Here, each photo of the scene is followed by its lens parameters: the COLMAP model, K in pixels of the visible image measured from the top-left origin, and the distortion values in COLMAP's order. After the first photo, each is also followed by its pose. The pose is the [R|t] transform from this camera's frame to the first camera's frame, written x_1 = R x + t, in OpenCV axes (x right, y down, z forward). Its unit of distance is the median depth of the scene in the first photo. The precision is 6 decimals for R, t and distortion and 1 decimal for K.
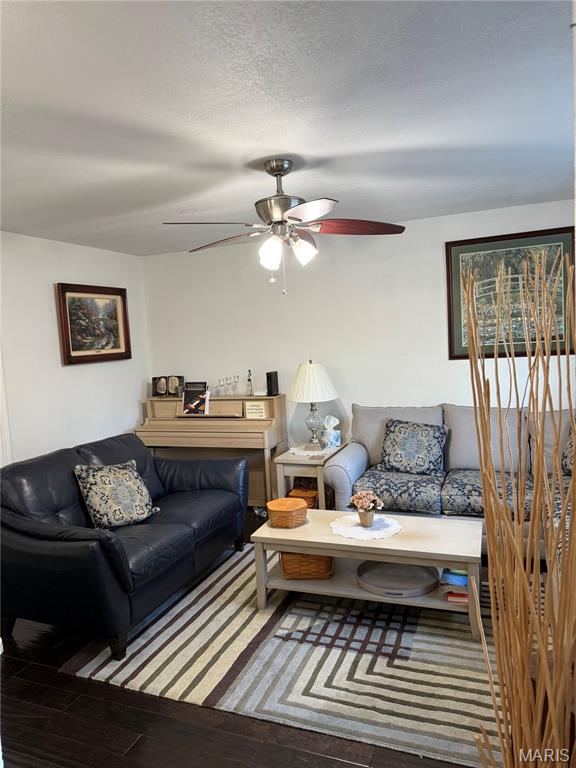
lens RADIAL K [[538.0, 0, 287.9], [0, 538.0, 382.8], [0, 0, 1]] dist [0.008515, -0.012784]
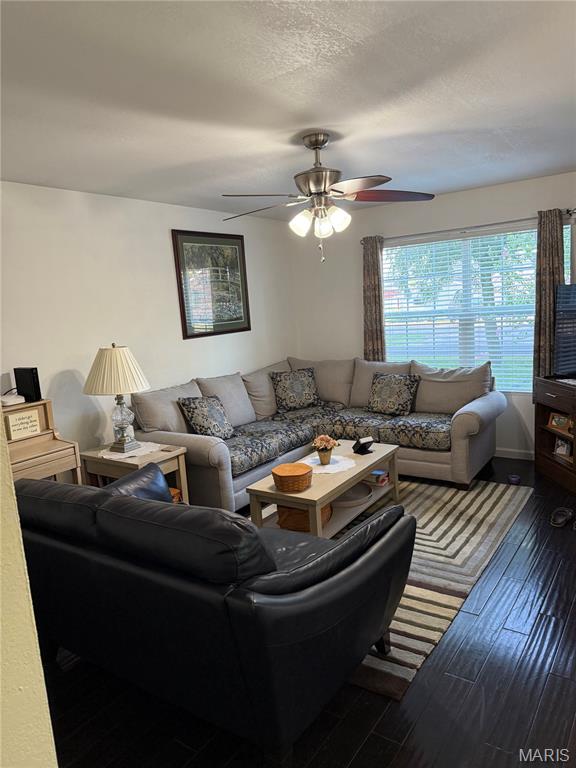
lens RADIAL K [[538.0, 0, 288.3], [0, 538.0, 383.6], [0, 0, 1]] dist [0.008515, -0.012784]
pose [[0.224610, -0.105194, 0.968754, -1.006125], [0.130709, 0.988424, 0.077024, -0.014949], [-0.965643, 0.109325, 0.235759, 0.774260]]
